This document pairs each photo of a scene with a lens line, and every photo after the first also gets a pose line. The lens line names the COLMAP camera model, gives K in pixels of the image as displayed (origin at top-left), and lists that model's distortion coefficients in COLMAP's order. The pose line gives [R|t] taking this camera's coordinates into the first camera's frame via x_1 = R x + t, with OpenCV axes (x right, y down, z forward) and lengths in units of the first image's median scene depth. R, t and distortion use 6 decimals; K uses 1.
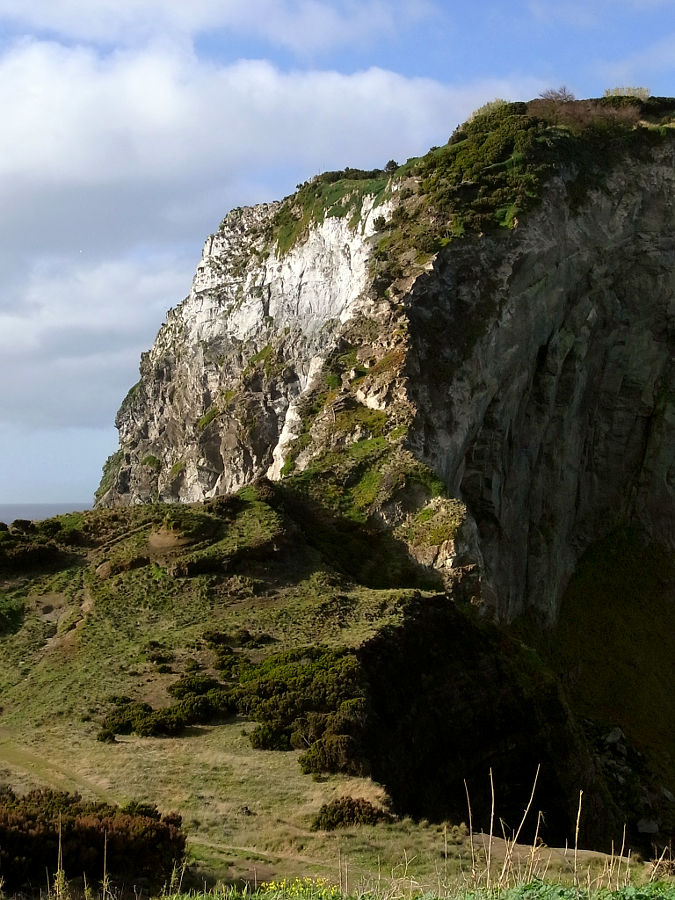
lens RADIAL K [[1751.8, 0, 334.4], [0, 1751.8, 433.5], [0, 0, 1]] dist [0.223083, -0.204666]
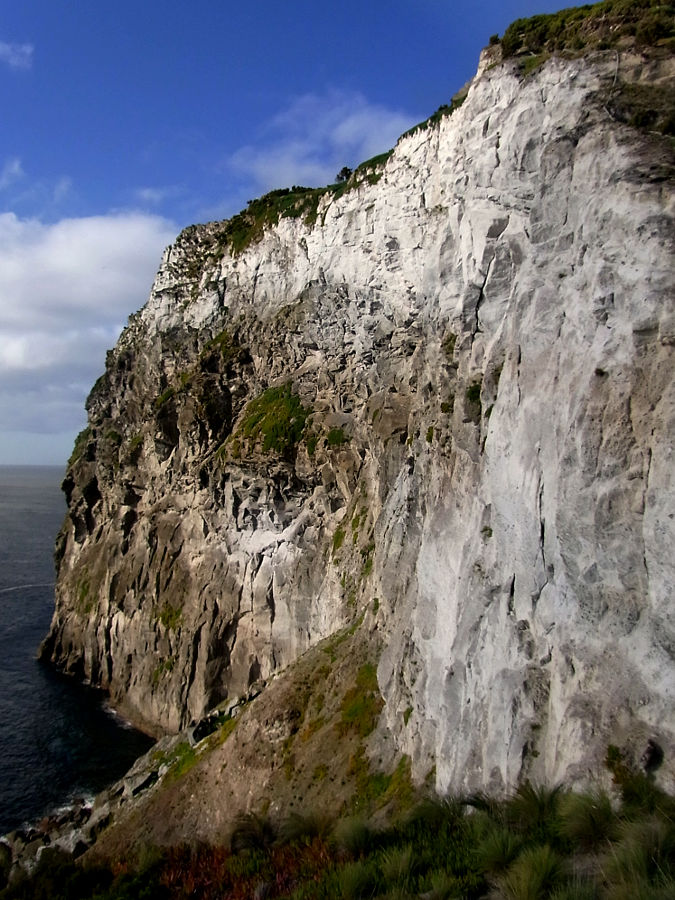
lens RADIAL K [[822.4, 0, 384.8], [0, 822.4, 495.4], [0, 0, 1]] dist [-0.109766, 0.102523]
pose [[0.975736, 0.017019, 0.218286, -0.068356], [-0.032150, 0.997305, 0.065955, 0.022420], [-0.216575, -0.071372, 0.973654, 0.648212]]
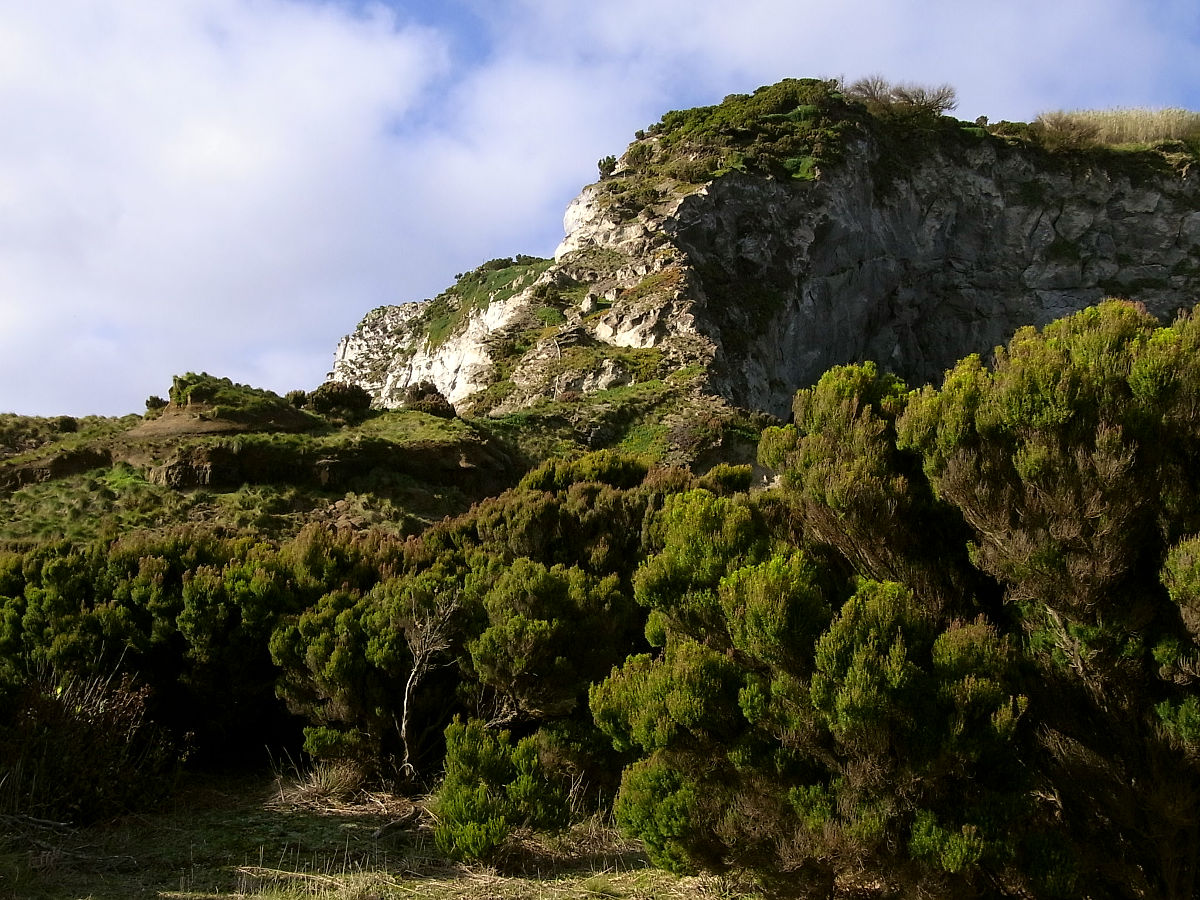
lens RADIAL K [[1612.5, 0, 603.2], [0, 1612.5, 493.5], [0, 0, 1]] dist [-0.001104, -0.044159]
pose [[0.994168, 0.061188, 0.088808, -0.019611], [-0.050835, 0.992124, -0.114483, 0.062812], [-0.095114, 0.109301, 0.989448, 0.378163]]
